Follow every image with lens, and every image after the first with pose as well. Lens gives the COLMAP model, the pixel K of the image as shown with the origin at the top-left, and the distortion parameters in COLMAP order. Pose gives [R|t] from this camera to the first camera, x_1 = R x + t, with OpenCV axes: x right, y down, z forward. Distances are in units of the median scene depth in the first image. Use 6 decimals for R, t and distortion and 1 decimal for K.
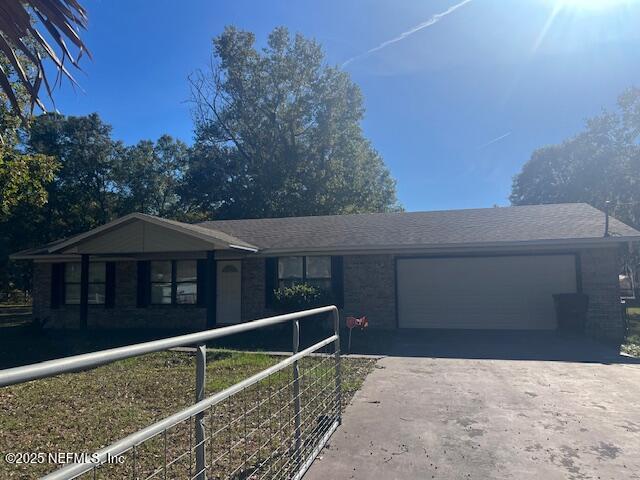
lens RADIAL K [[488.5, 0, 320.0], [0, 488.5, 240.0], [0, 0, 1]] dist [0.062704, -0.077625]
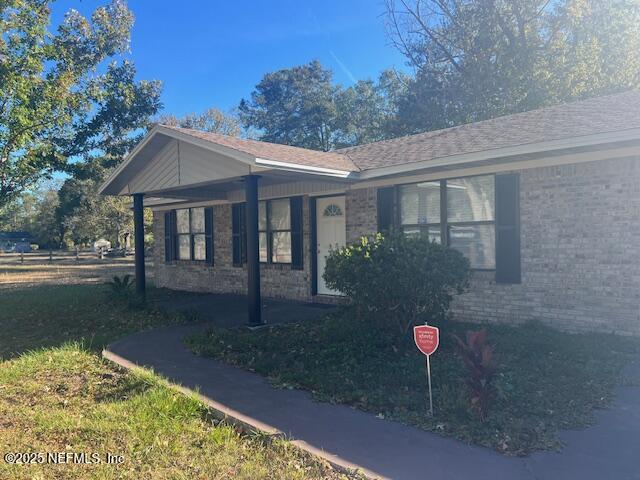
lens RADIAL K [[480.4, 0, 303.6], [0, 480.4, 262.6], [0, 0, 1]] dist [0.024533, -0.002356]
pose [[0.848212, 0.022878, -0.529162, 0.109725], [0.053847, 0.990166, 0.129123, 0.042356], [0.526913, -0.138017, 0.838638, 0.436117]]
